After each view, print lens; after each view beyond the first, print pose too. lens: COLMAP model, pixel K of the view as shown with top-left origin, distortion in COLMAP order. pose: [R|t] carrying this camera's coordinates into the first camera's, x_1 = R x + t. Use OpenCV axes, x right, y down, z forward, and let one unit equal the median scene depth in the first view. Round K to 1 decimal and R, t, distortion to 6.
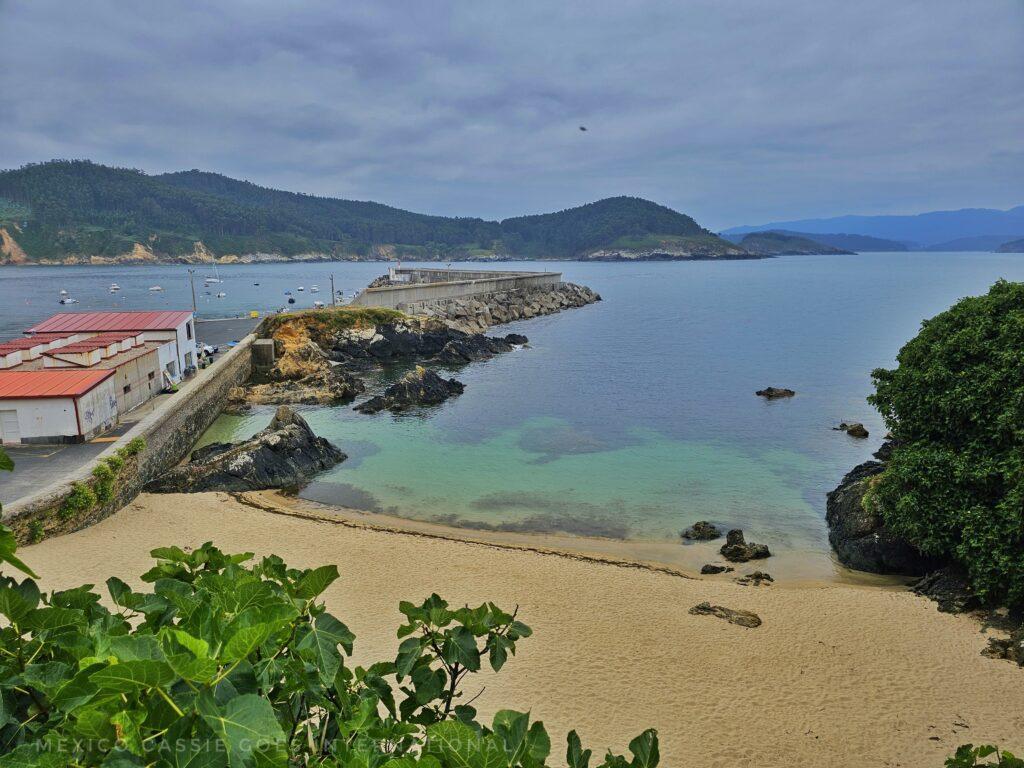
lens RADIAL K [[930.1, 0, 511.1], [0, 930.1, 384.4], [0, 0, 1]] dist [-0.010714, 0.000000]
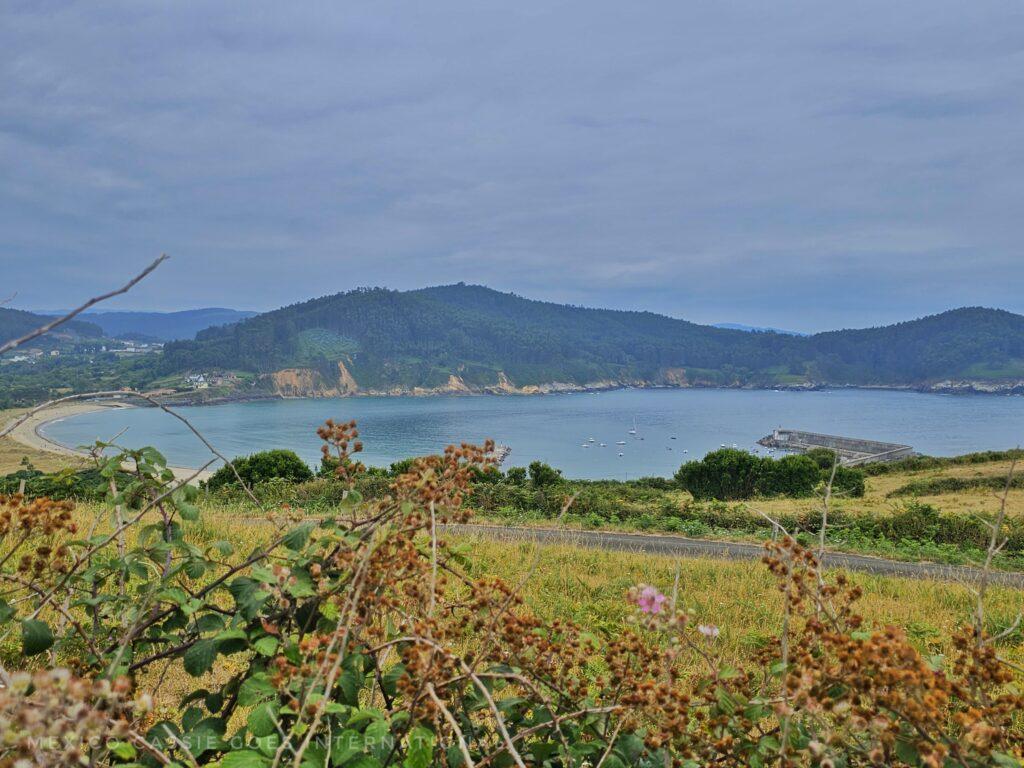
lens RADIAL K [[930.1, 0, 513.6], [0, 930.1, 380.1], [0, 0, 1]] dist [-0.010714, 0.000000]
pose [[0.942537, 0.006616, -0.334037, 0.008949], [-0.057641, 0.988032, -0.143072, -0.004850], [0.329093, 0.154105, 0.931638, 0.104628]]
